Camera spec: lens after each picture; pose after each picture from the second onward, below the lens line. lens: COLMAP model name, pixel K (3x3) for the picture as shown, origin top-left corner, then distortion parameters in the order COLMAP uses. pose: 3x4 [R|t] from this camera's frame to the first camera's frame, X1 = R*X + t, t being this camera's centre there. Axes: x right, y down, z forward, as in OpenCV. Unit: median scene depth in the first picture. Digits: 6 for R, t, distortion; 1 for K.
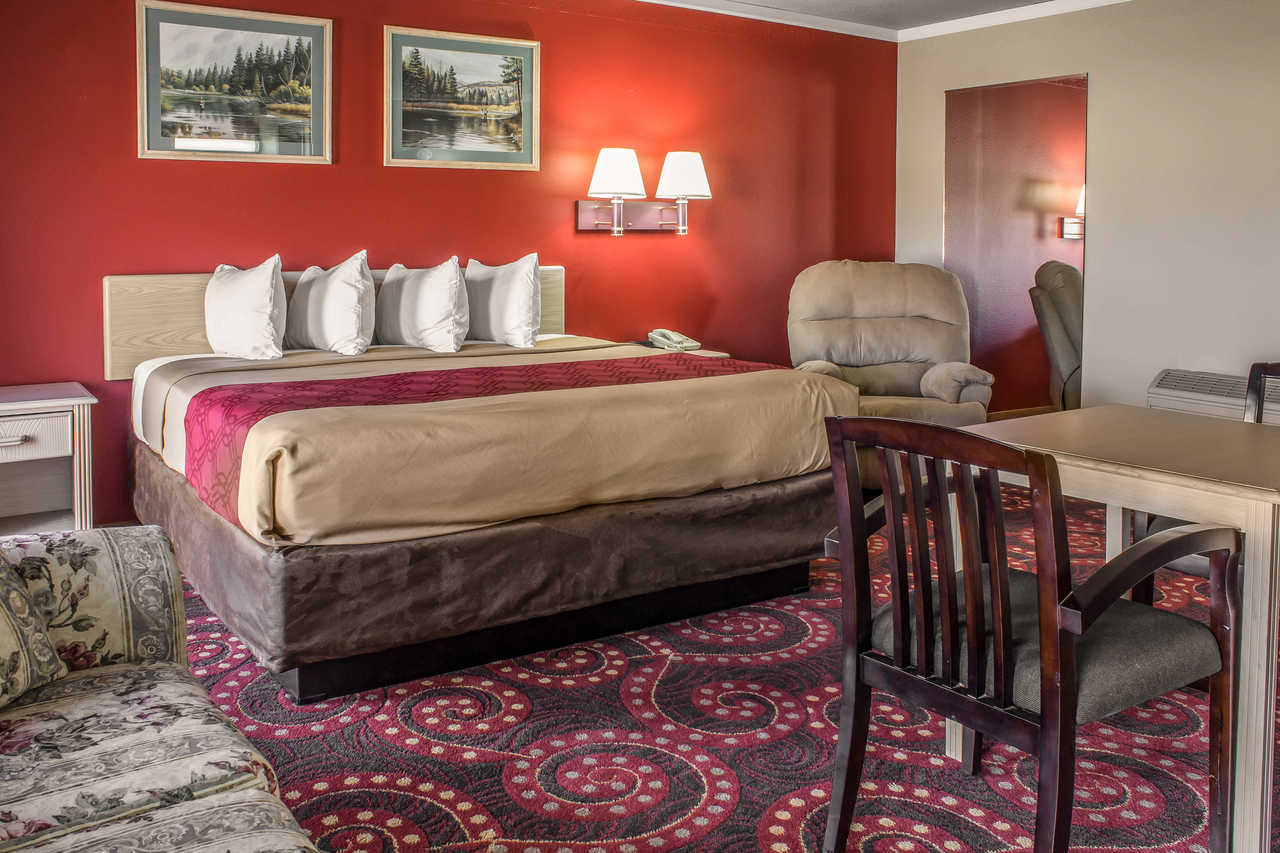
lens RADIAL K [[1213.1, 0, 665.8], [0, 1213.1, 345.1], [0, 0, 1]] dist [-0.061723, 0.152883]
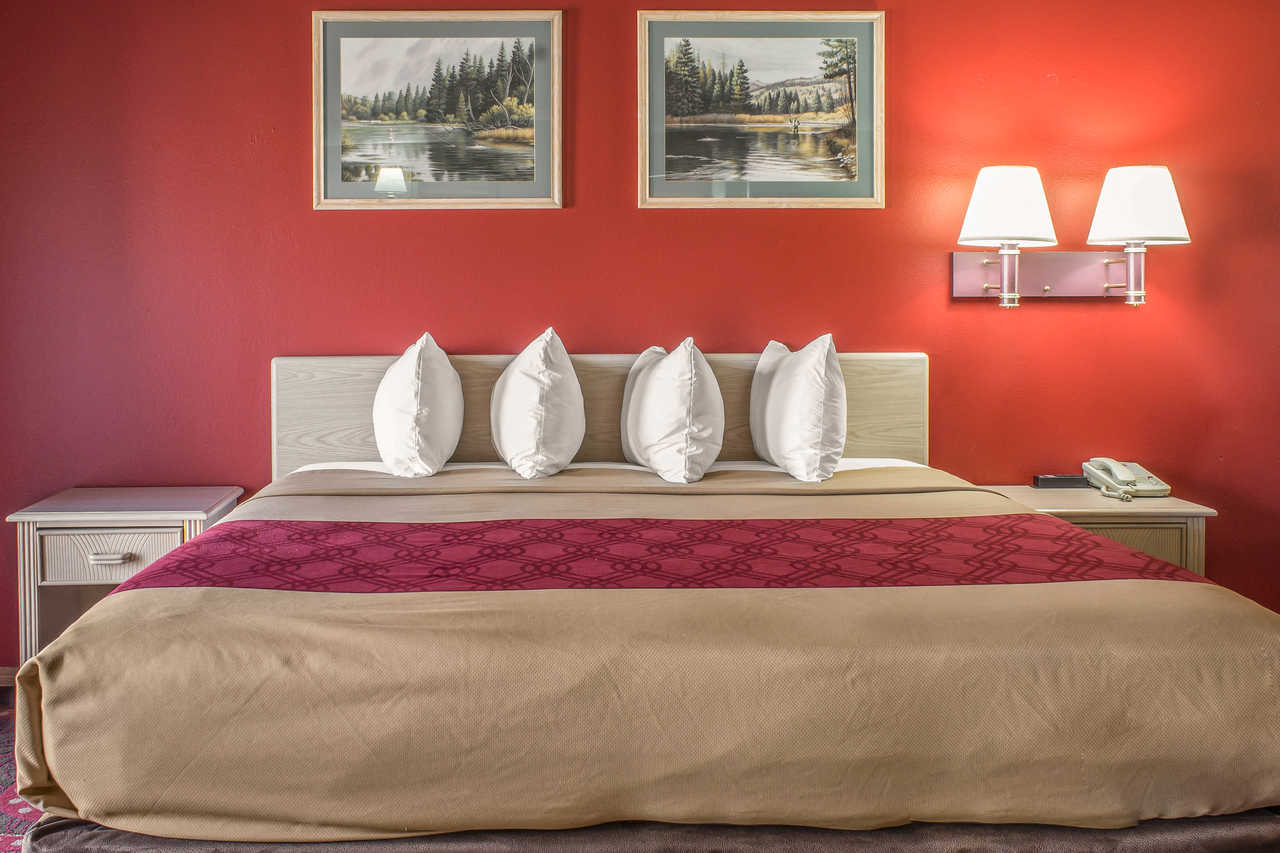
lens RADIAL K [[1213.1, 0, 665.8], [0, 1213.1, 345.1], [0, 0, 1]] dist [-0.061723, 0.152883]
pose [[0.825840, 0.017655, -0.563627, 0.189513], [-0.048030, 0.998080, -0.039111, -0.042992], [0.561855, 0.059371, 0.825103, 0.445896]]
